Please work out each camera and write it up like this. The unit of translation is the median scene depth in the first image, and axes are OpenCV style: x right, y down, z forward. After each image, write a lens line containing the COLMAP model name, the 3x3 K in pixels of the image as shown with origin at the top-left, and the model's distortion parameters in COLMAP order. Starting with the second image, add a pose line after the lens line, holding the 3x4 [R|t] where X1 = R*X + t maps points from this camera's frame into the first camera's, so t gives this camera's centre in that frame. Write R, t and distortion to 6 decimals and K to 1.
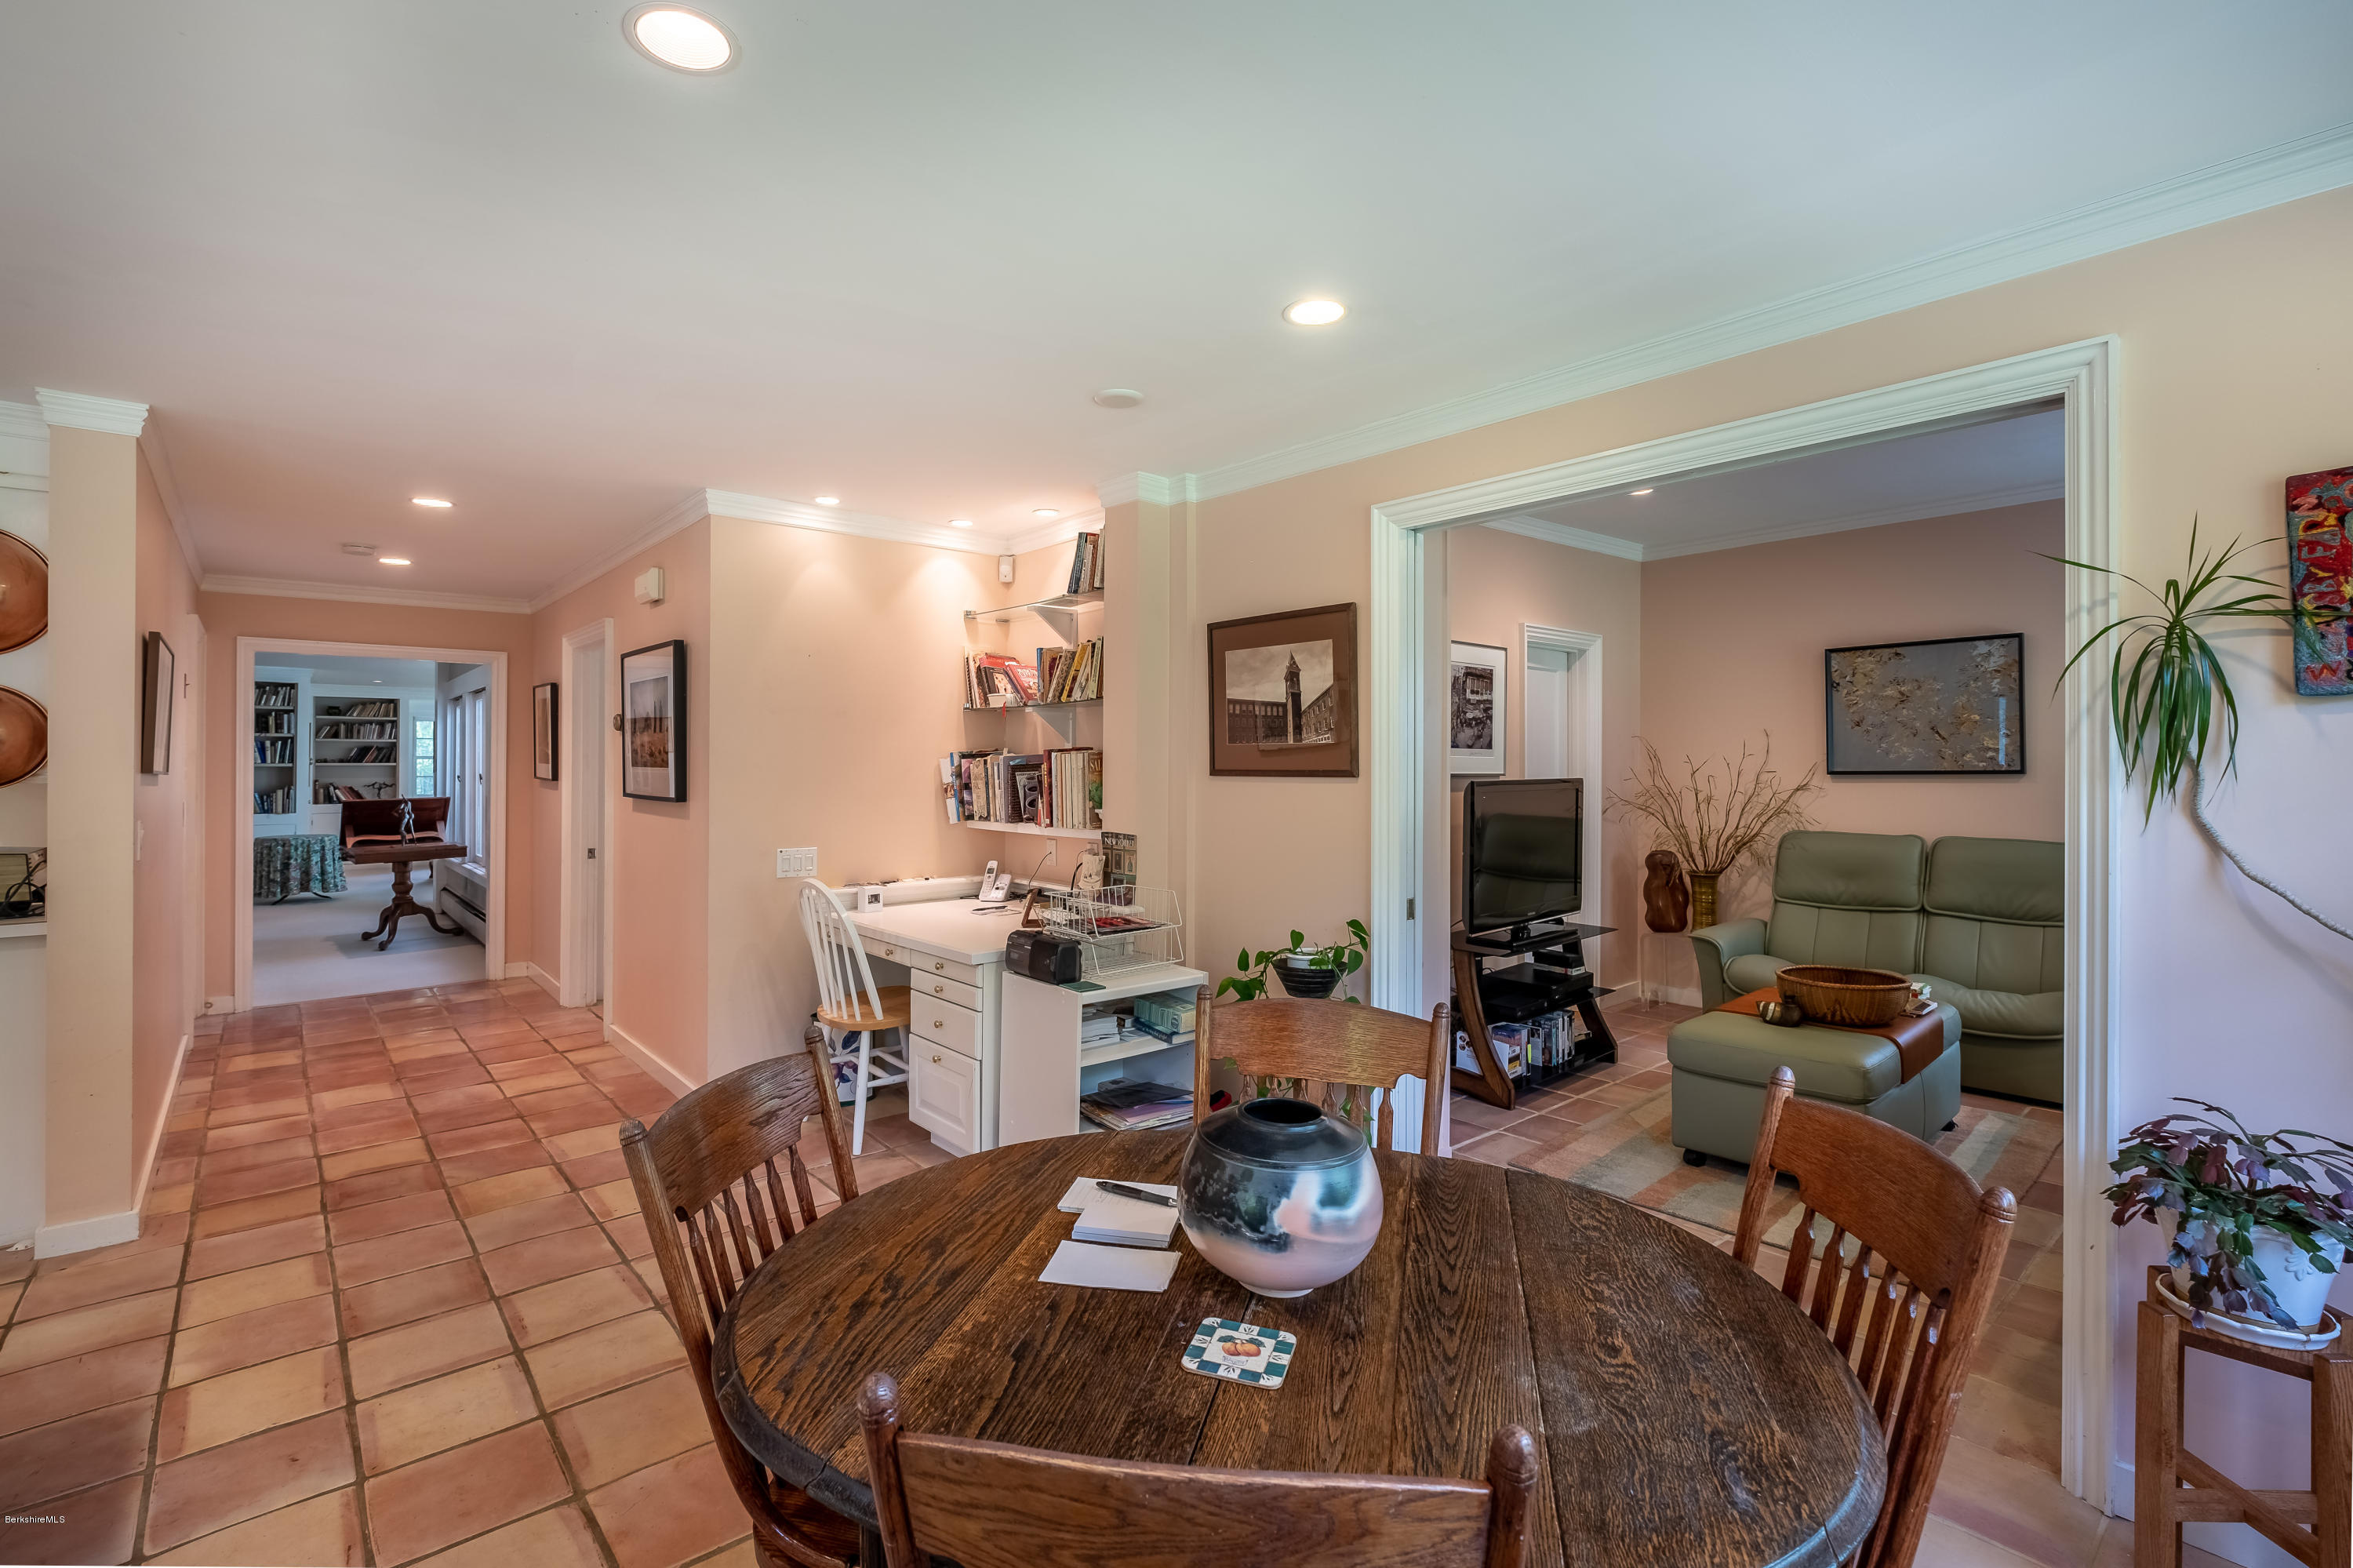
lens RADIAL K [[1039.1, 0, 1164.9], [0, 1039.1, 776.6], [0, 0, 1]] dist [-0.002913, -0.001163]
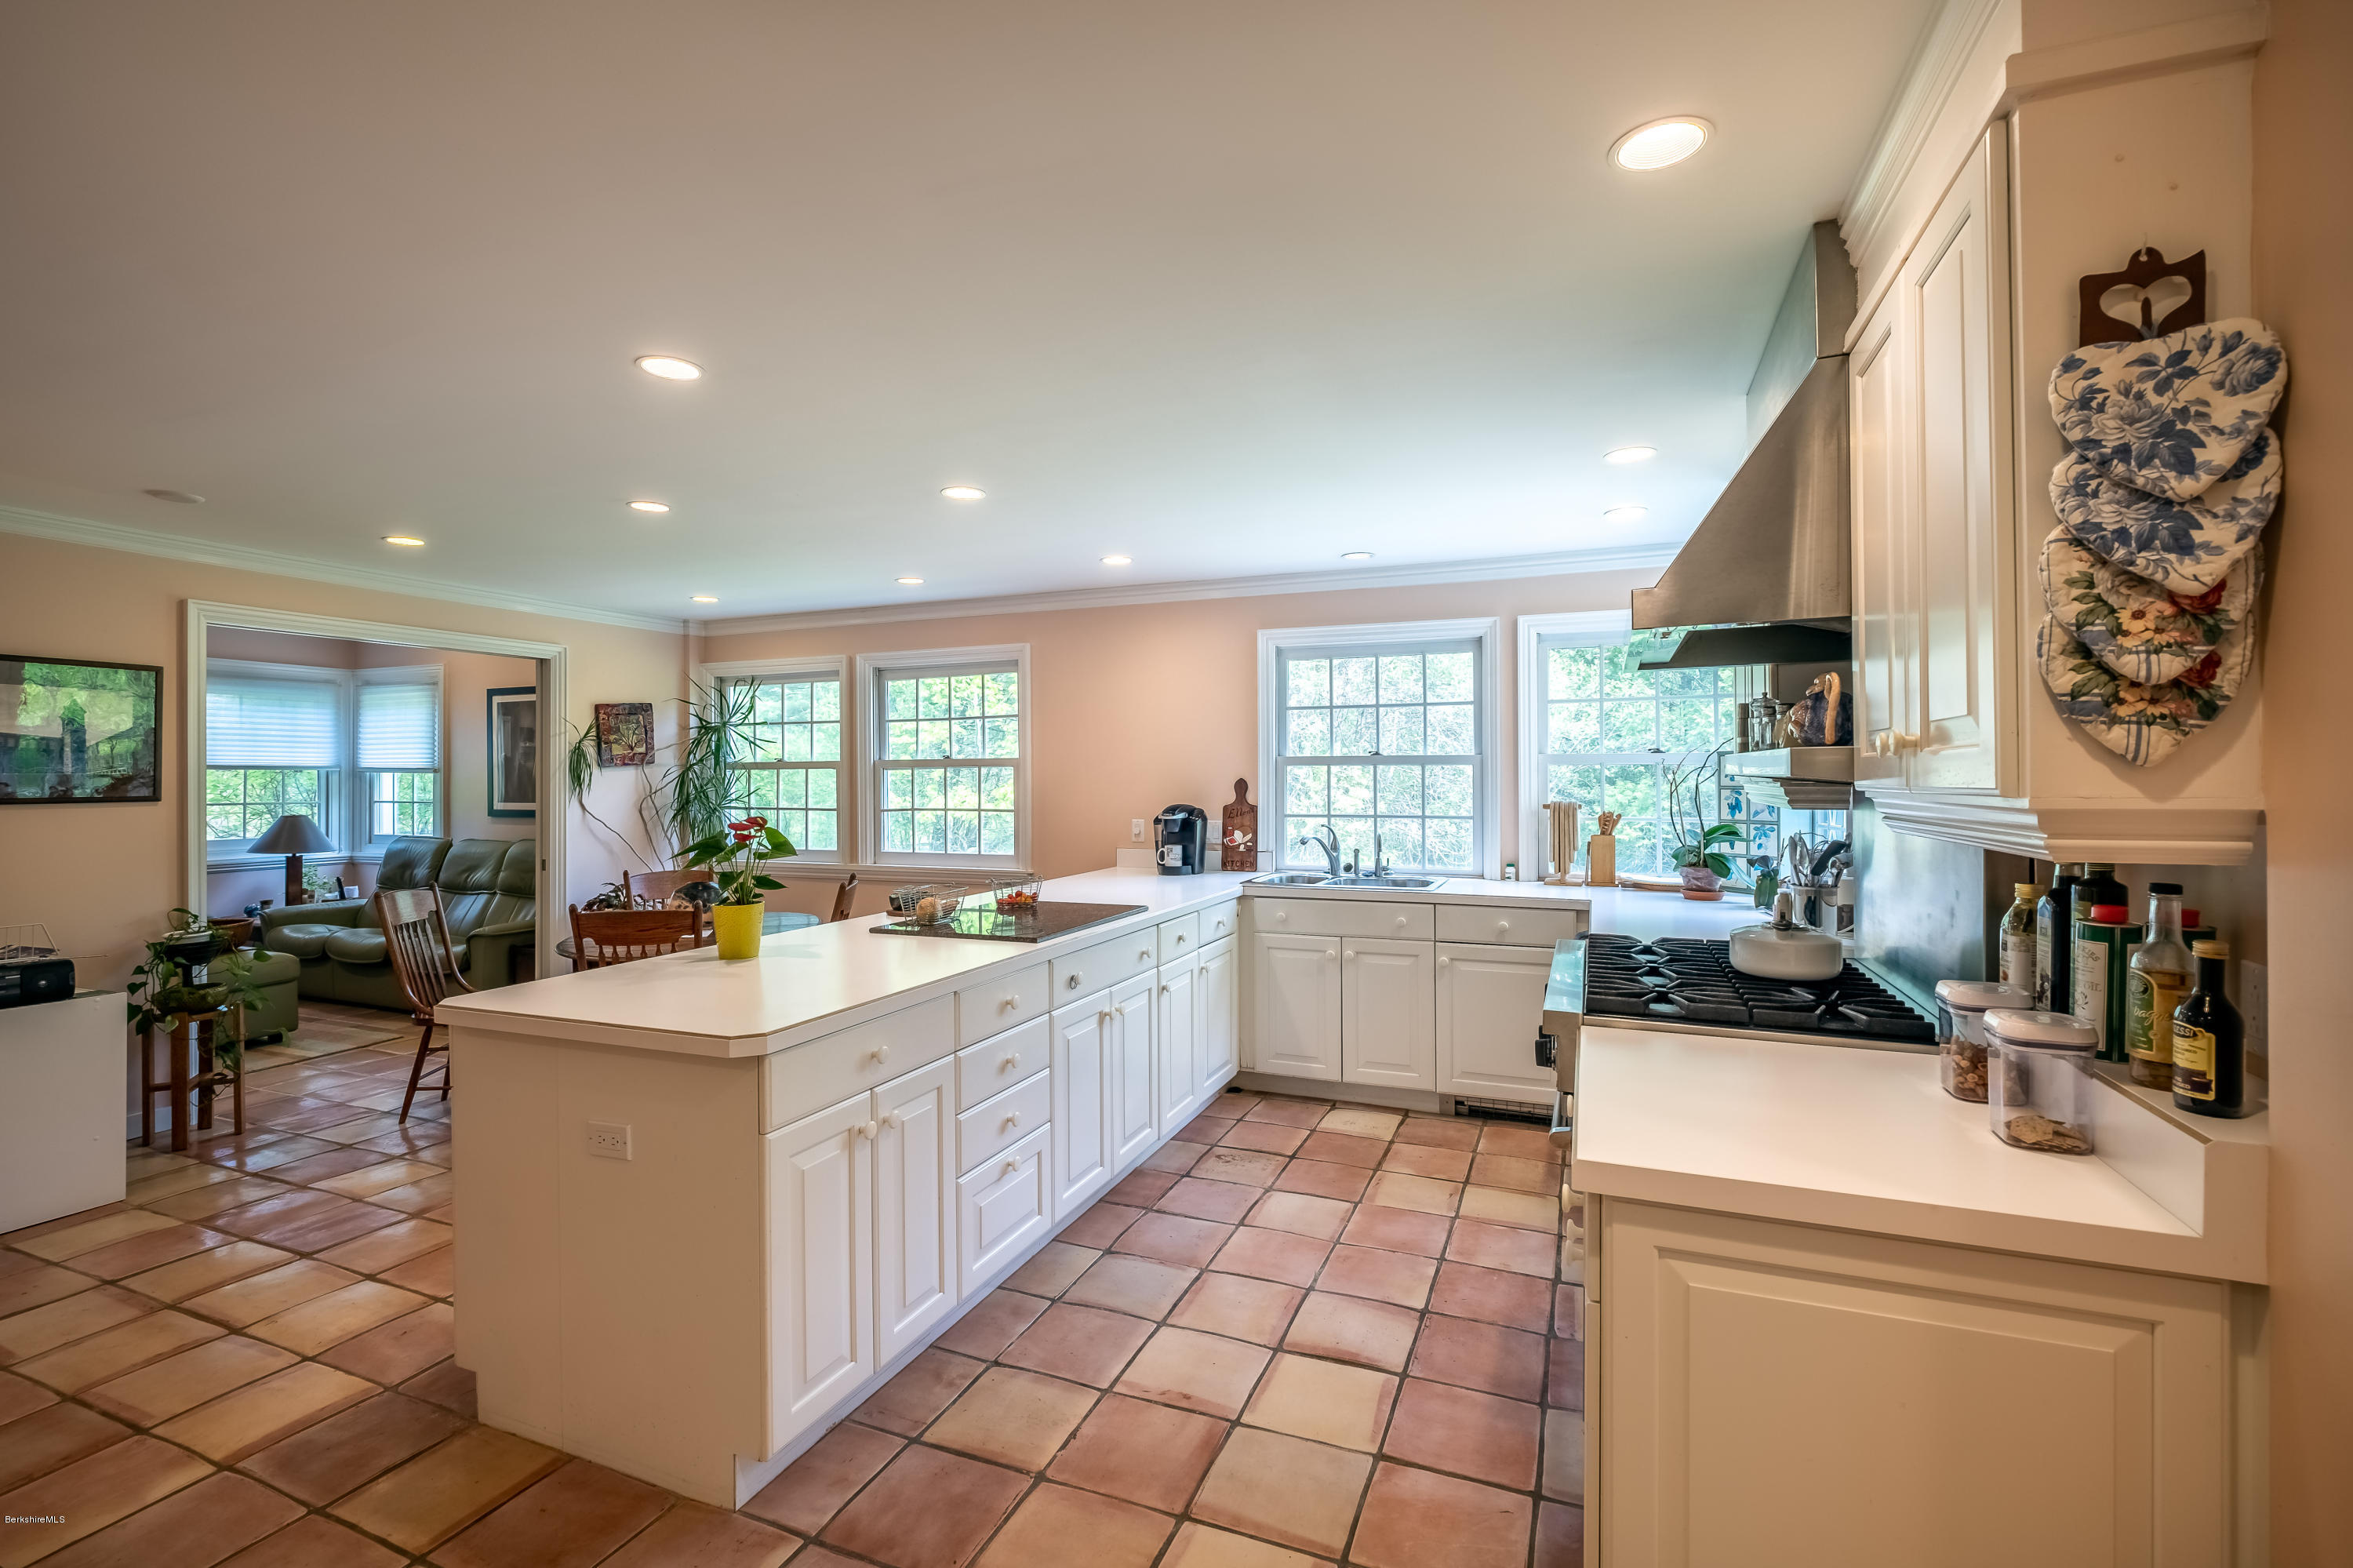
lens RADIAL K [[1039.1, 0, 1190.8], [0, 1039.1, 778.0], [0, 0, 1]] dist [-0.002913, -0.001163]
pose [[-0.468424, 0.001347, 0.883503, -0.997656], [0.006589, 0.999976, 0.001969, -0.012999], [-0.883479, 0.006744, -0.468422, 0.296621]]
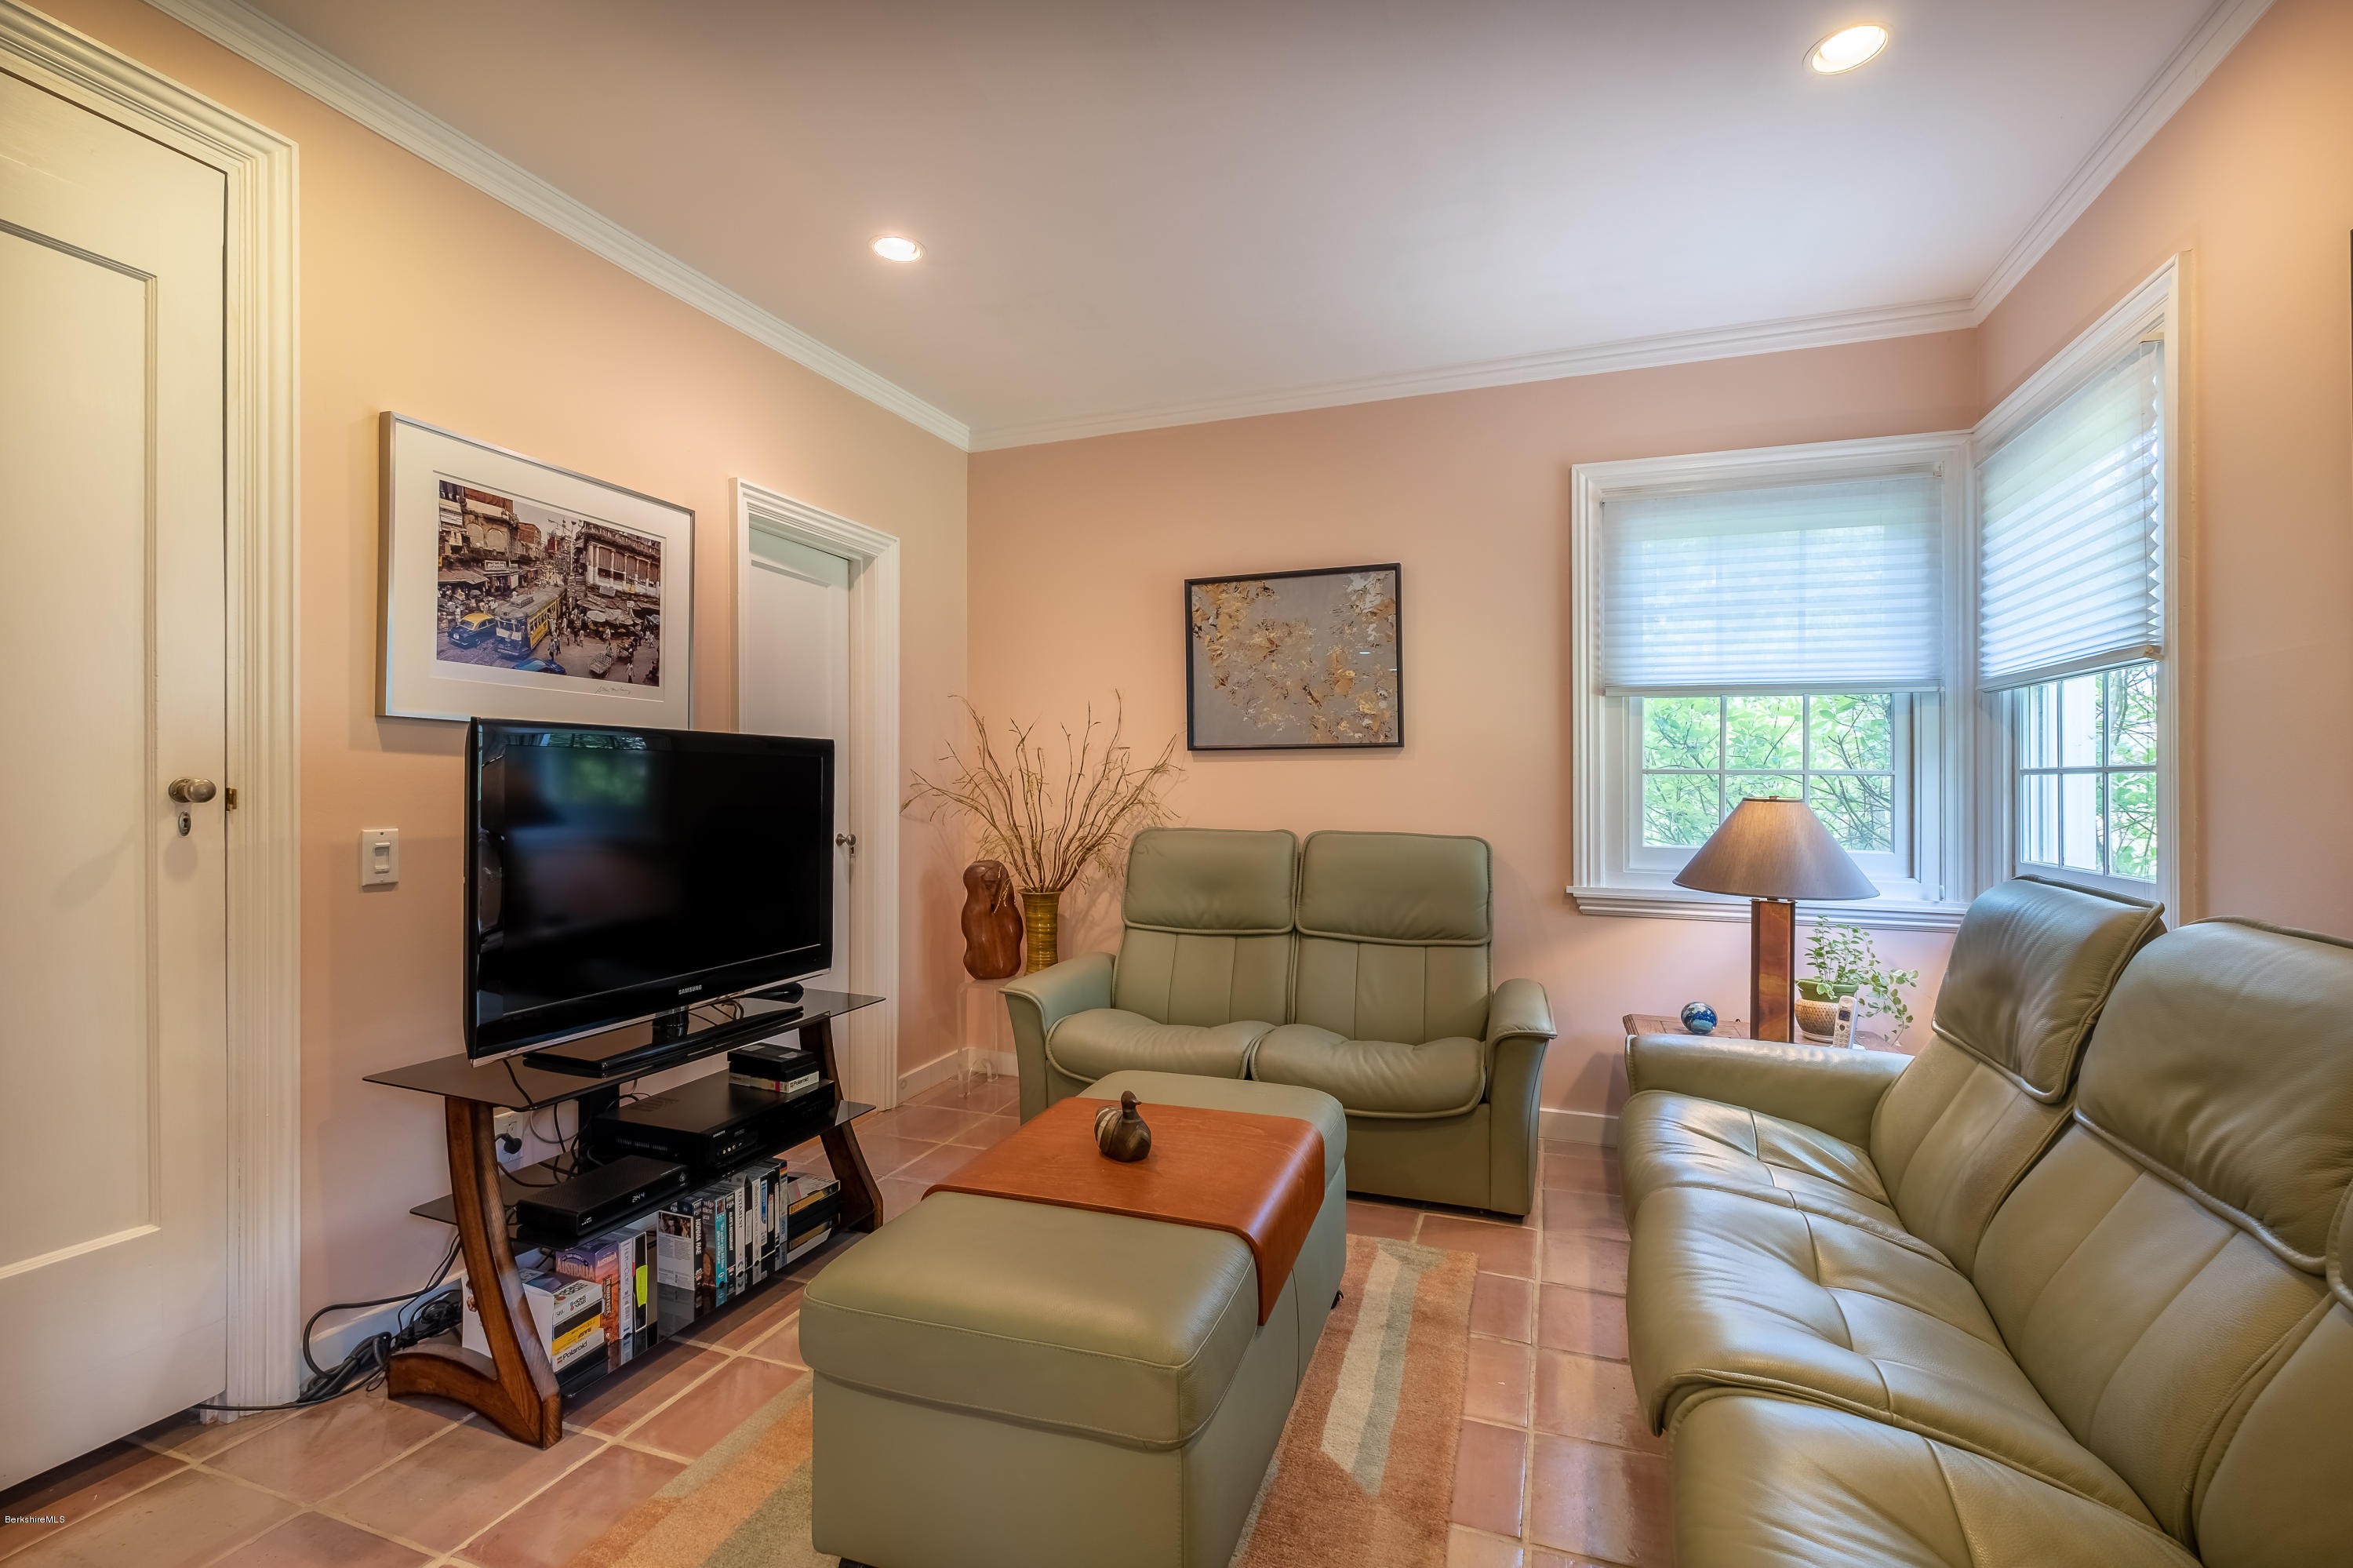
lens RADIAL K [[1039.1, 0, 1174.7], [0, 1039.1, 786.7], [0, 0, 1]] dist [-0.002913, -0.001163]
pose [[0.868258, 0.003851, 0.496098, 0.288003], [0.000139, 0.999968, -0.008005, 0.031989], [-0.496113, 0.007019, 0.868230, 0.397405]]
